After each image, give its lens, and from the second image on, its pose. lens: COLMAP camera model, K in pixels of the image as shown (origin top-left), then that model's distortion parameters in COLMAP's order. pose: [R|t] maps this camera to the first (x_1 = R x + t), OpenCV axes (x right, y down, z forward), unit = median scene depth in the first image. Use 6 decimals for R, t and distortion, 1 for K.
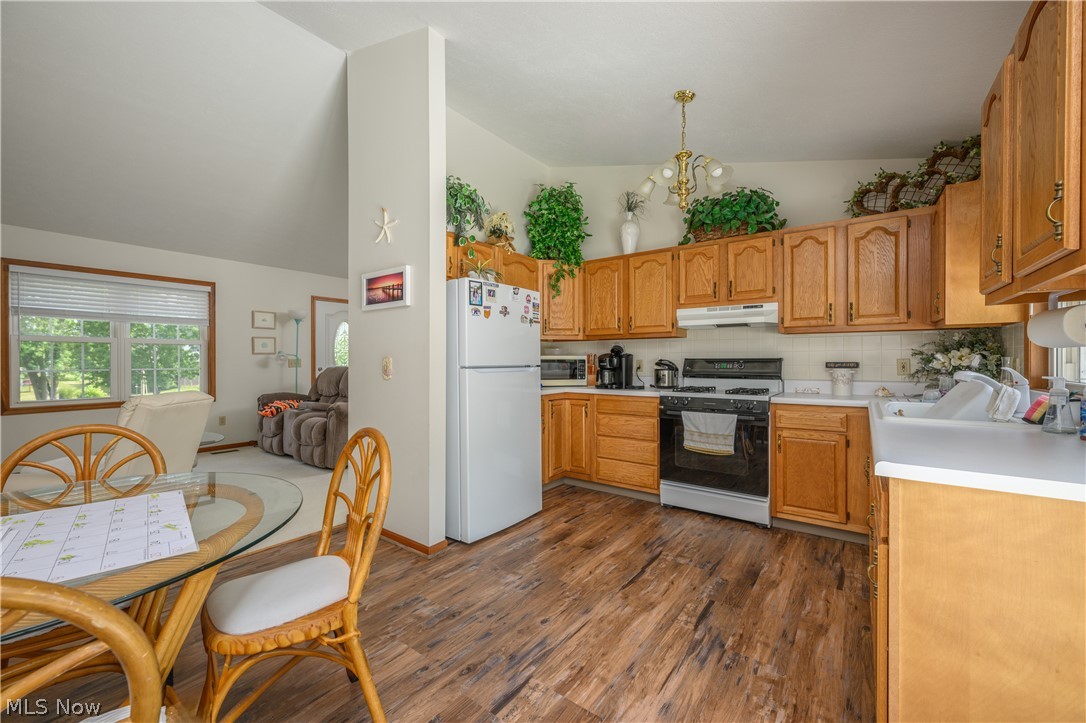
lens RADIAL K [[430.6, 0, 543.8], [0, 430.6, 360.4], [0, 0, 1]] dist [0.001673, 0.000352]
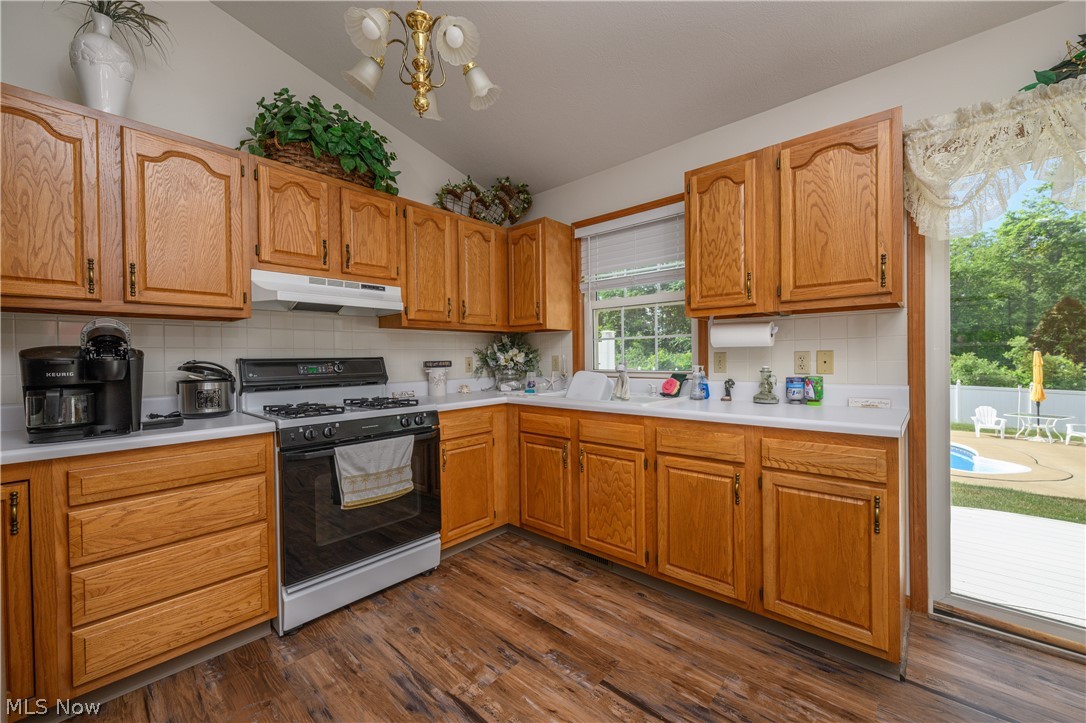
lens RADIAL K [[430.6, 0, 540.8], [0, 430.6, 360.0], [0, 0, 1]] dist [0.001673, 0.000352]
pose [[0.106745, -0.006875, 0.994263, -0.242178], [0.012956, 0.999901, 0.005523, -0.000650], [-0.994202, 0.012292, 0.106823, 0.699156]]
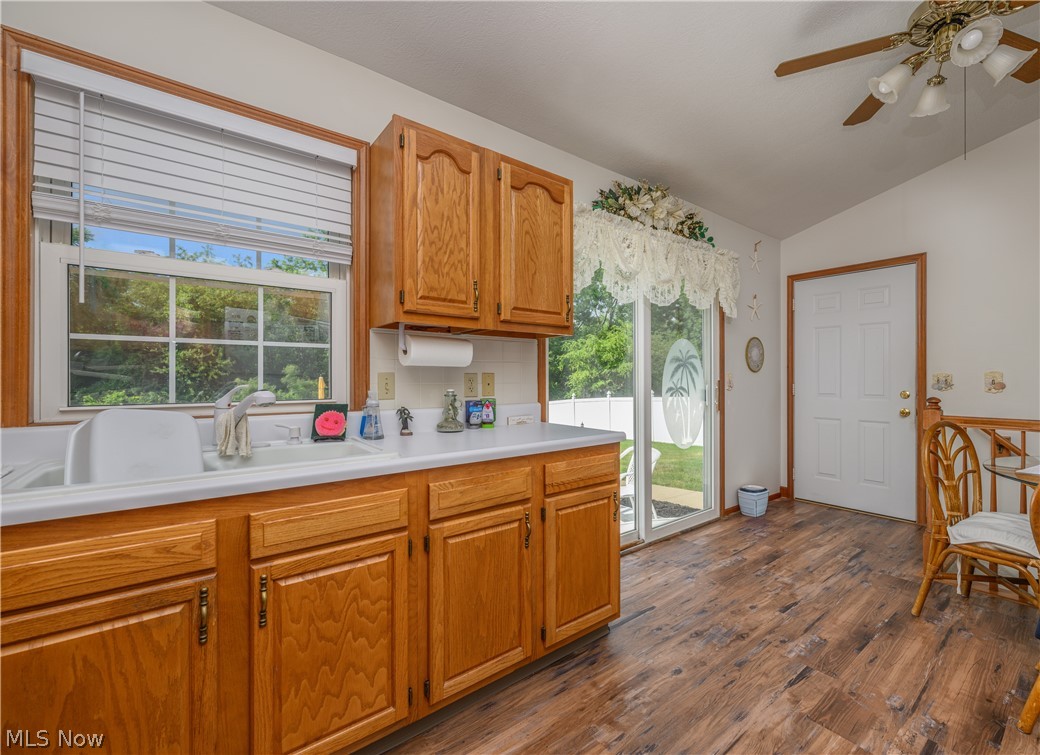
lens RADIAL K [[456.6, 0, 546.8], [0, 456.6, 376.9], [0, 0, 1]] dist [0.000653, 0.000258]
pose [[-0.970574, 0.002027, 0.240793, 0.219510], [0.002009, 0.999998, -0.000322, 0.000674], [-0.240794, 0.000171, -0.970576, 1.021186]]
